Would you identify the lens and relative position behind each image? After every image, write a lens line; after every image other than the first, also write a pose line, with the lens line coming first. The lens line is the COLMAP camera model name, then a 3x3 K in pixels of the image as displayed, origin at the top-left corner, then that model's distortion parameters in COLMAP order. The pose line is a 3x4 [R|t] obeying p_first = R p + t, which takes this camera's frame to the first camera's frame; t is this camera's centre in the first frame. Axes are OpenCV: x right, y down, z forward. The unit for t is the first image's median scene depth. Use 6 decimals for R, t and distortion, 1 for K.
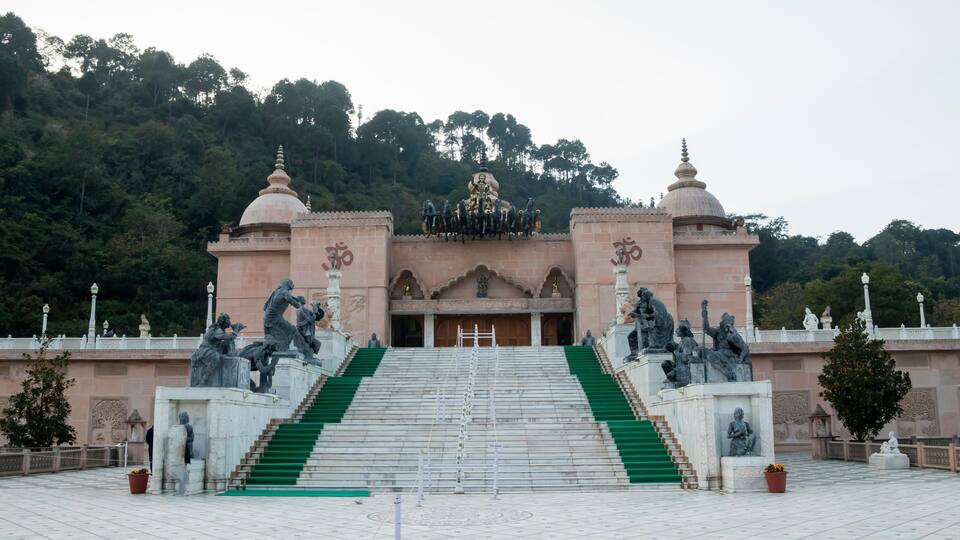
lens RADIAL K [[822.6, 0, 451.6], [0, 822.6, 268.9], [0, 0, 1]] dist [-0.085655, -0.006546]
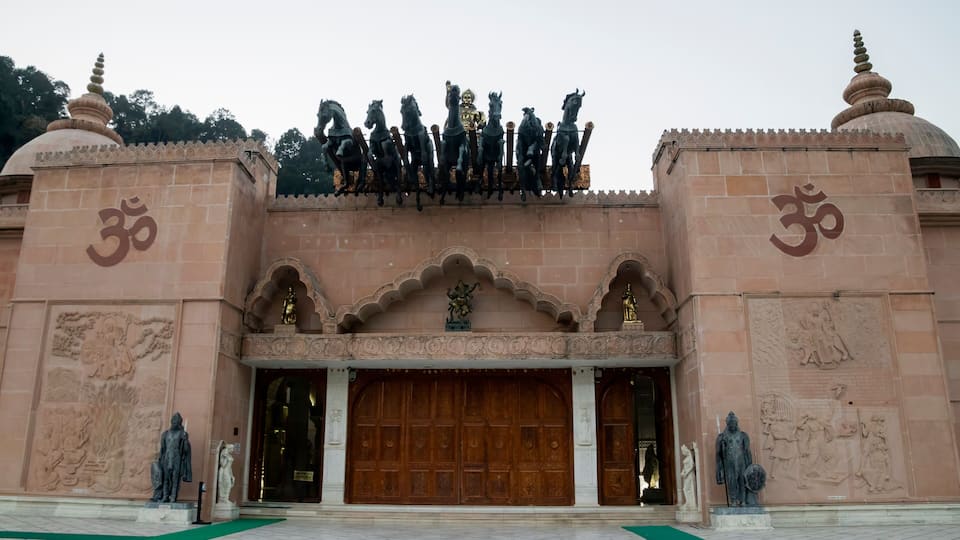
lens RADIAL K [[711.4, 0, 456.6], [0, 711.4, 271.7], [0, 0, 1]] dist [-0.084270, 0.004544]
pose [[0.999765, 0.006513, -0.020667, 0.040295], [-0.008205, 0.996528, -0.082858, 0.032204], [0.020056, 0.083008, 0.996347, 0.579140]]
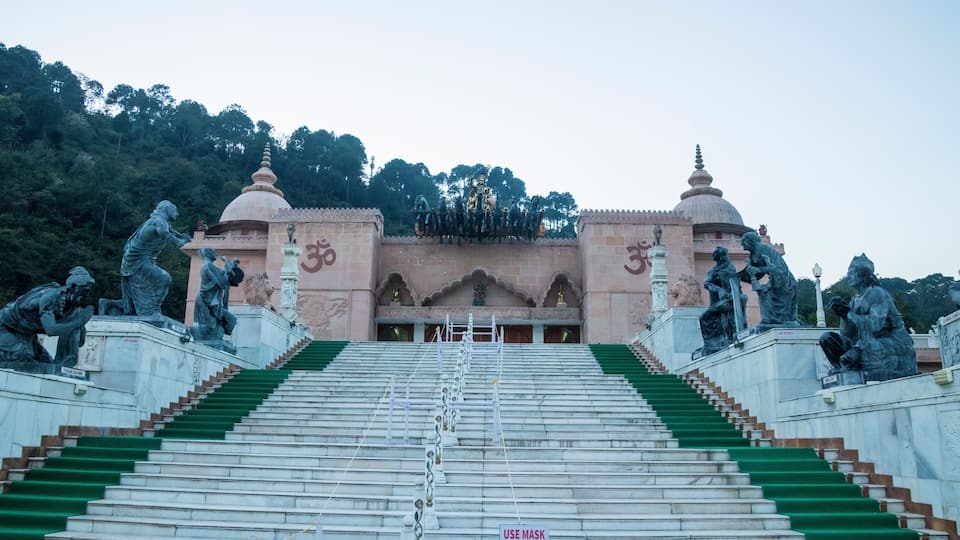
lens RADIAL K [[711.4, 0, 456.6], [0, 711.4, 271.7], [0, 0, 1]] dist [-0.084270, 0.004544]
pose [[0.999684, 0.024695, 0.004682, 0.007599], [-0.024392, 0.998112, -0.056372, 0.038701], [-0.006066, 0.056240, 0.998399, 0.206136]]
